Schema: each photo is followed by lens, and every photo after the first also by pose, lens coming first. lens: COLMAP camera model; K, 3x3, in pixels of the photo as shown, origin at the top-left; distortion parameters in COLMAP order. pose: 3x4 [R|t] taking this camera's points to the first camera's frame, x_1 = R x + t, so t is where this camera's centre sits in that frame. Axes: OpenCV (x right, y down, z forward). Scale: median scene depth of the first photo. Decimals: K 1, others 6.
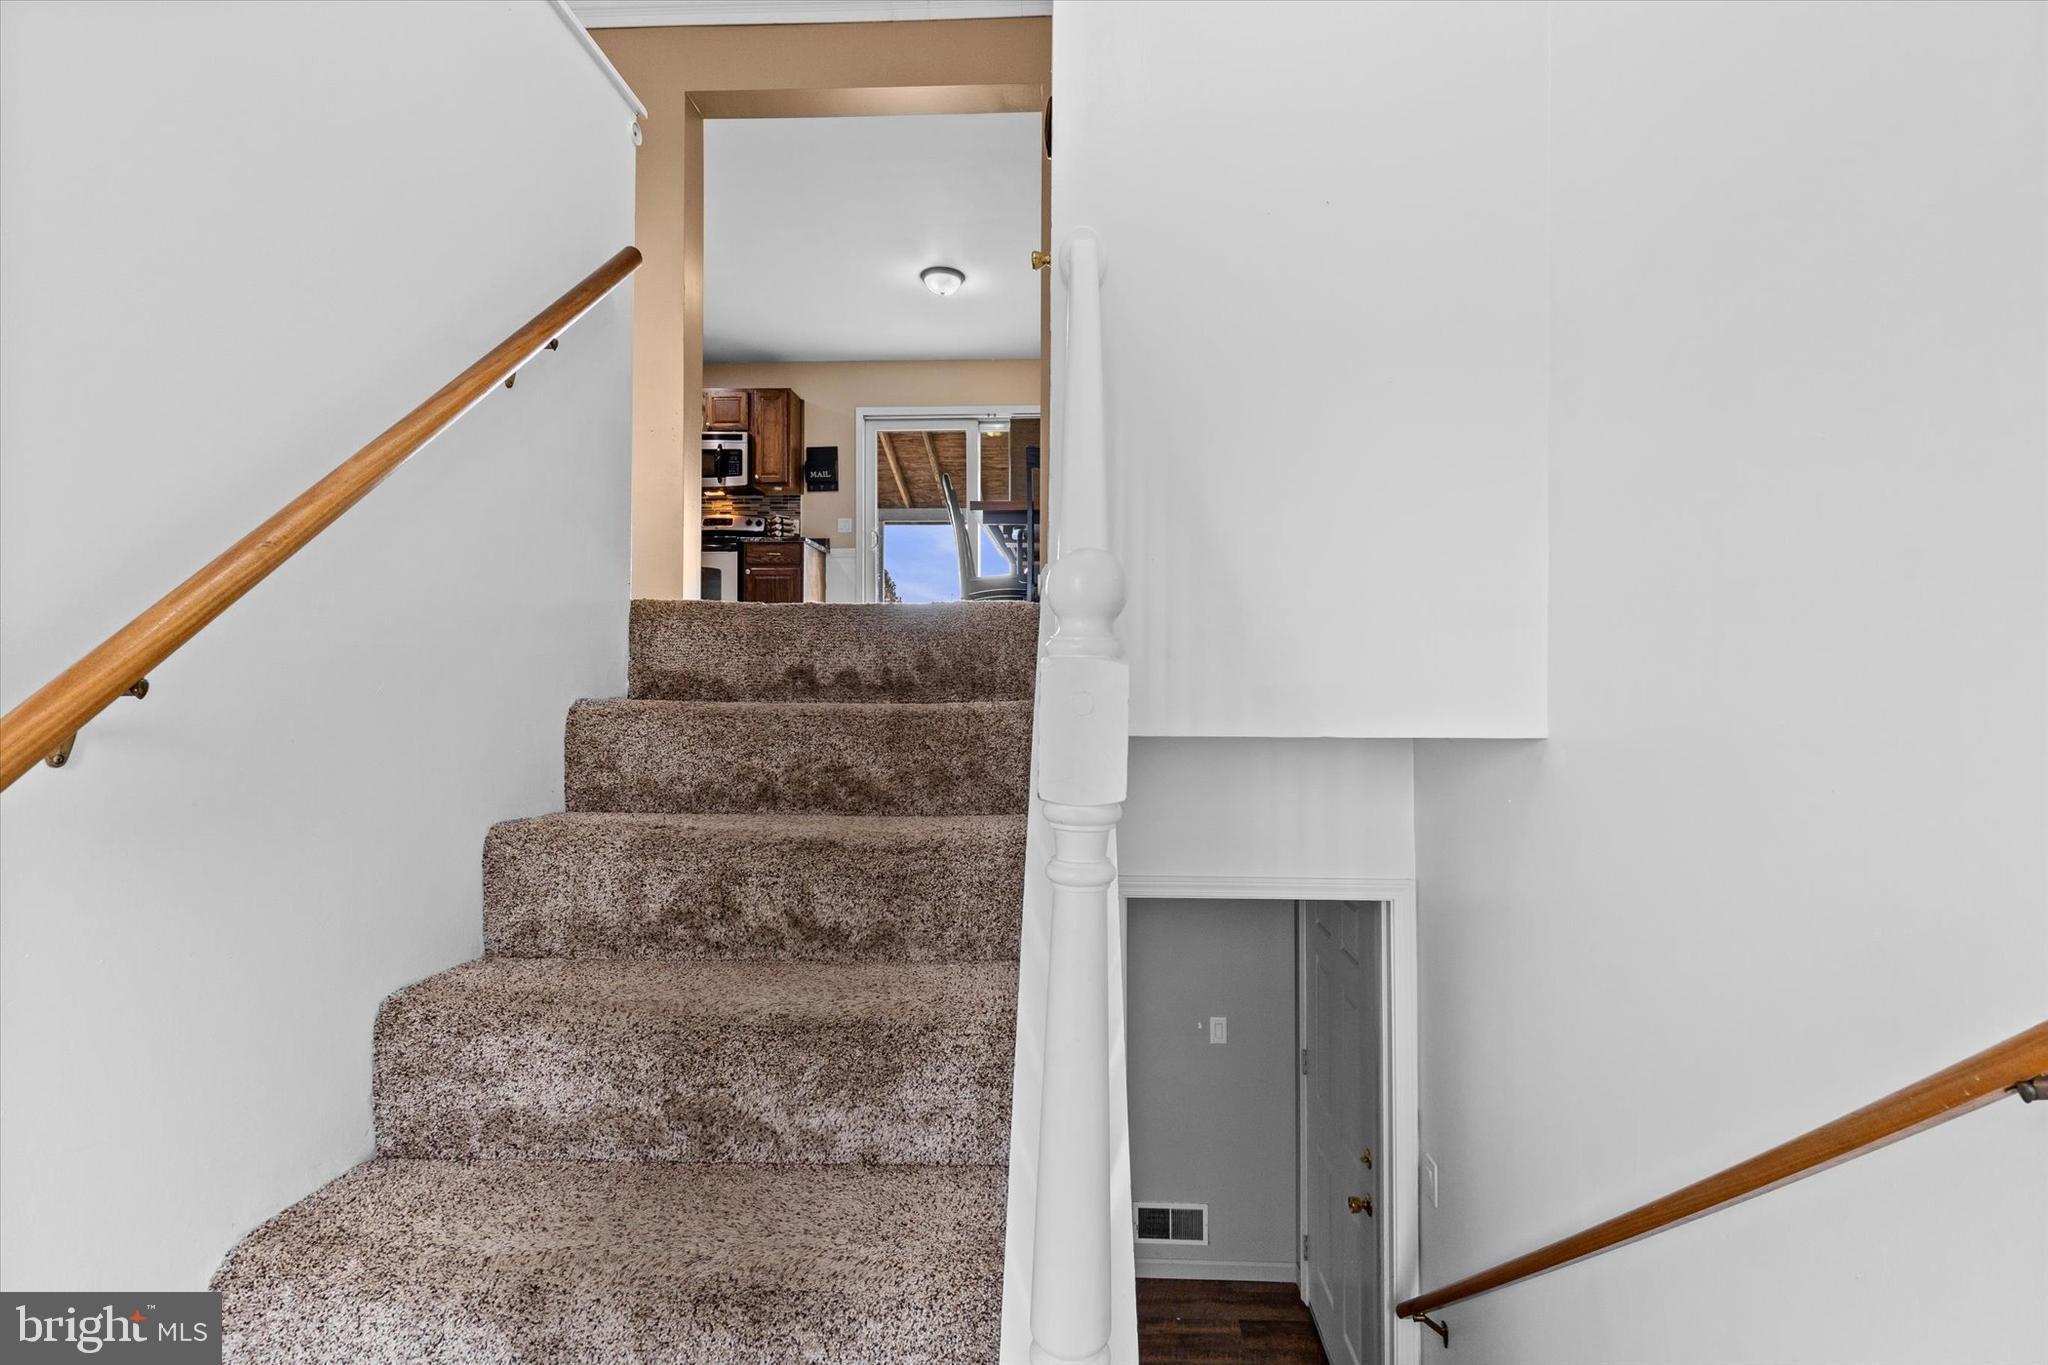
lens RADIAL K [[925.3, 0, 1040.9], [0, 925.3, 672.2], [0, 0, 1]] dist [0.009208, -0.002813]
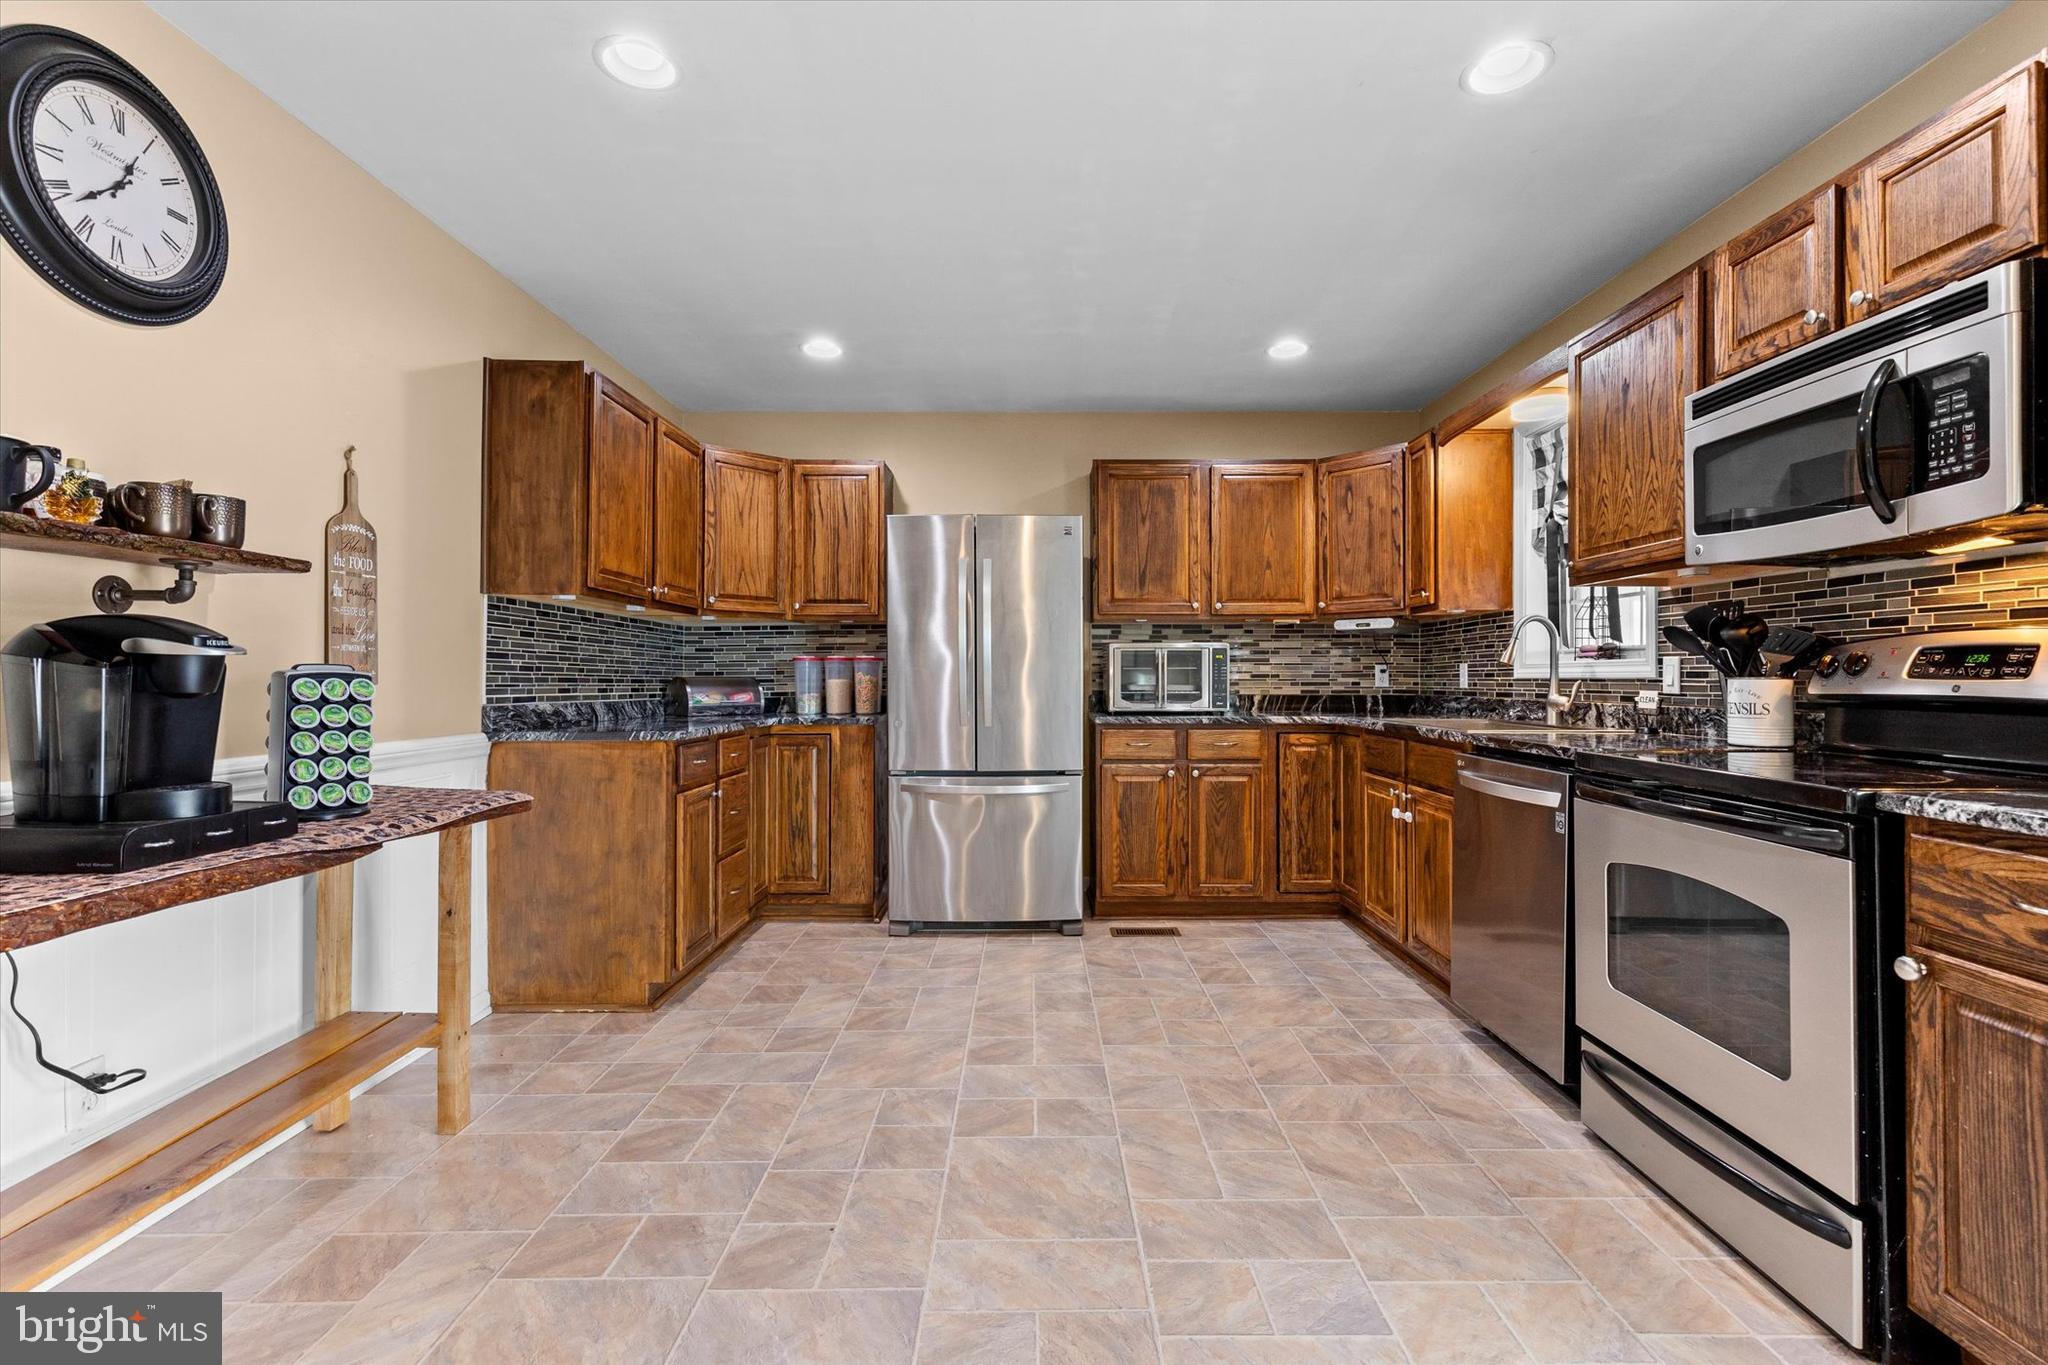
lens RADIAL K [[925.3, 0, 1031.9], [0, 925.3, 673.8], [0, 0, 1]] dist [0.009208, -0.002813]
pose [[0.048205, -0.003613, -0.998831, -0.112552], [0.012969, 0.999911, -0.002991, -0.161547], [0.998753, -0.012810, 0.048247, 0.738804]]
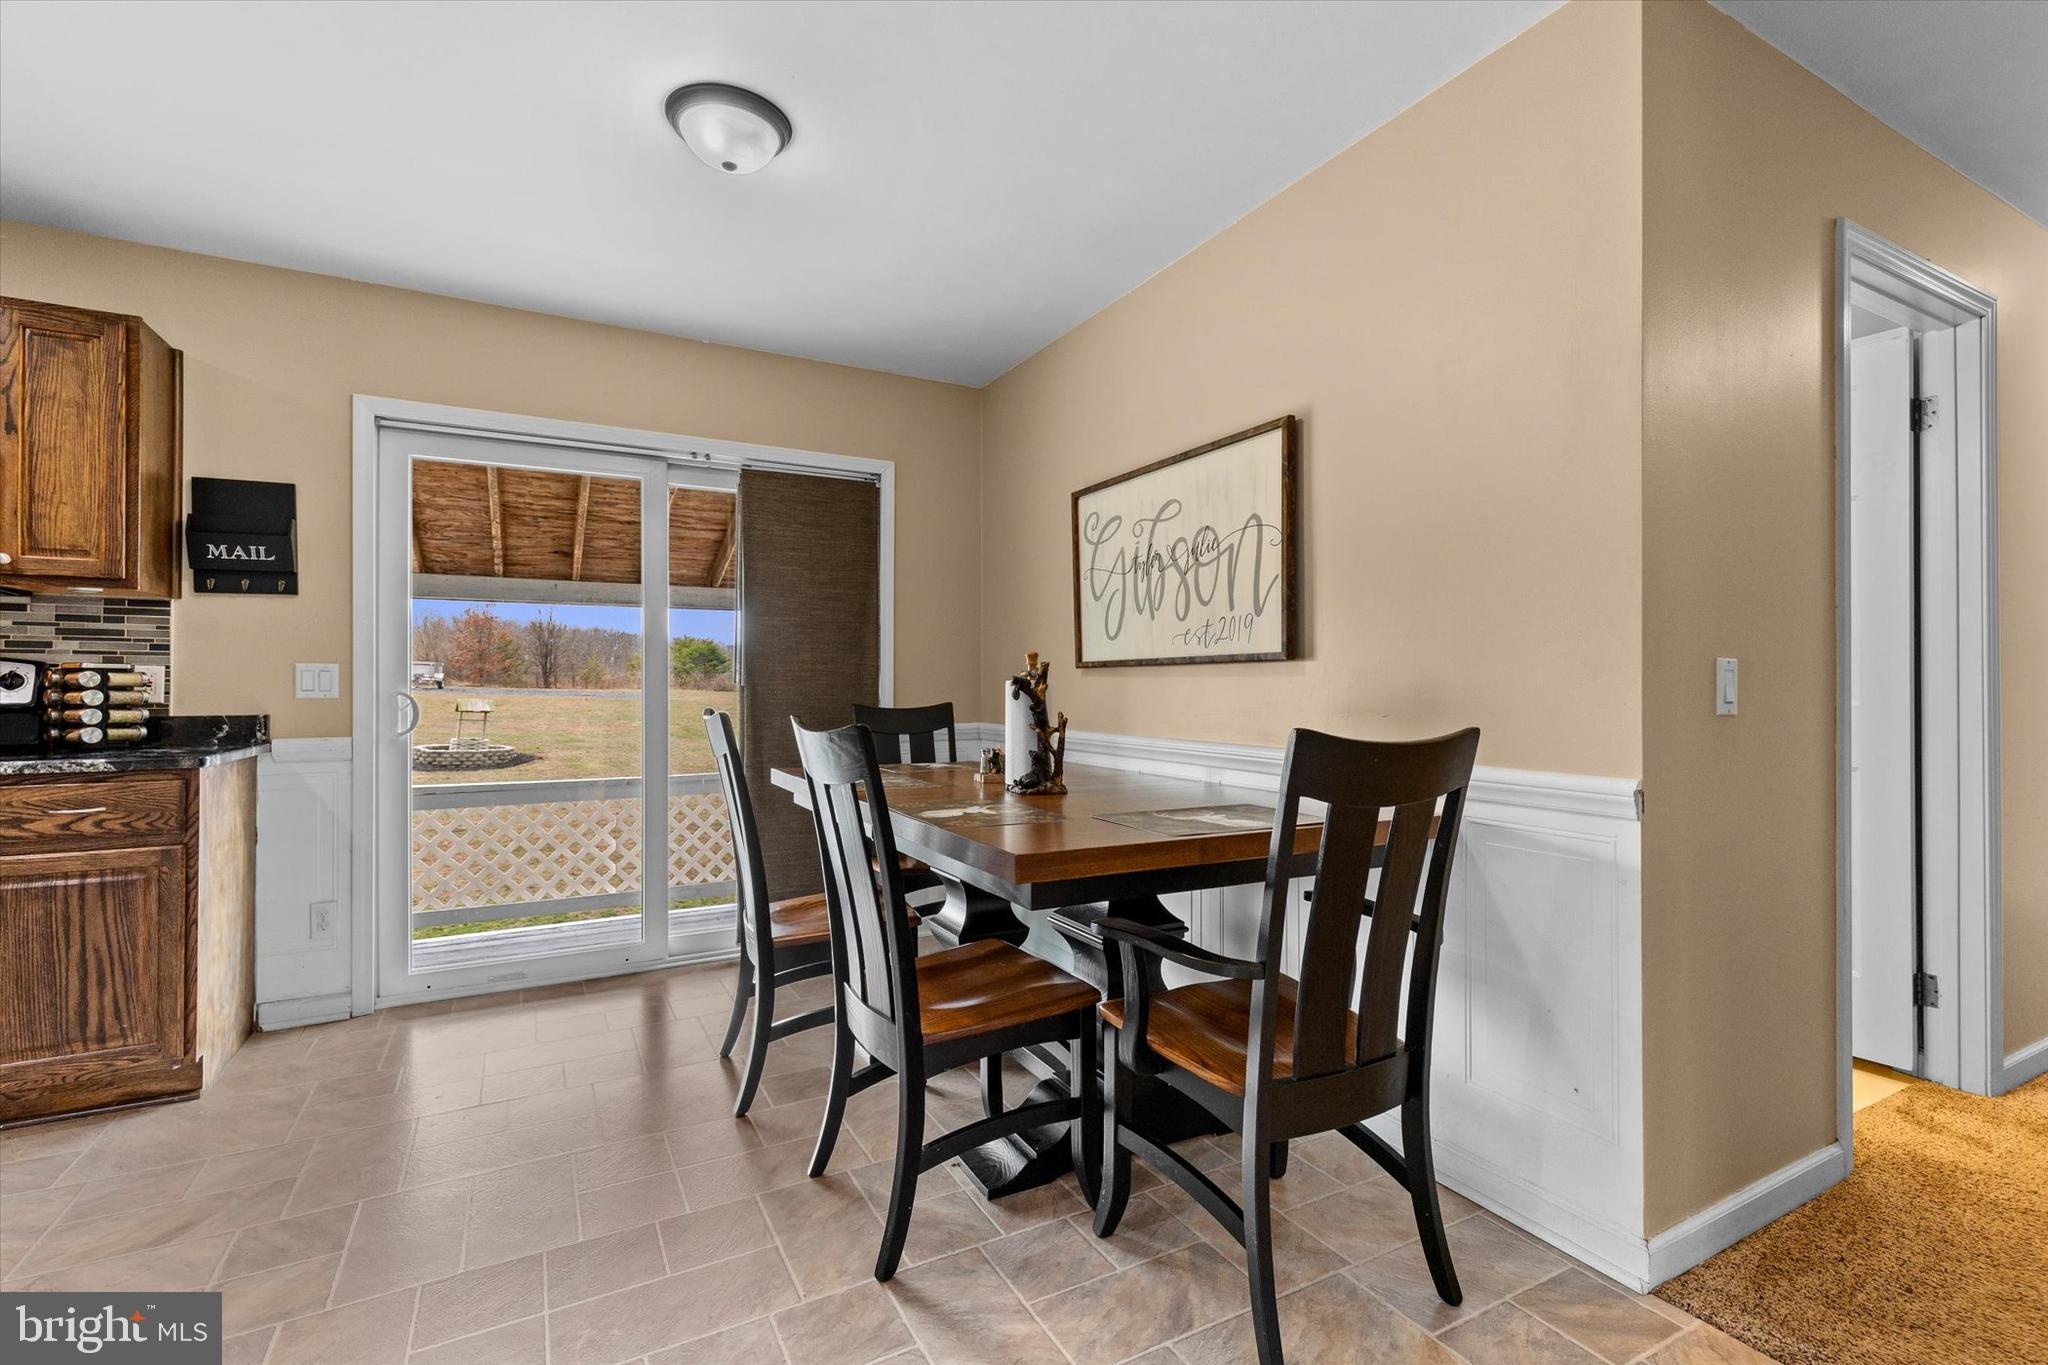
lens RADIAL K [[925.3, 0, 1043.6], [0, 925.3, 678.5], [0, 0, 1]] dist [0.009208, -0.002813]
pose [[0.853857, 0.001444, 0.520506, -0.154272], [-0.004156, 0.999983, 0.004044, -0.164417], [-0.520491, -0.005616, 0.853848, 0.493960]]
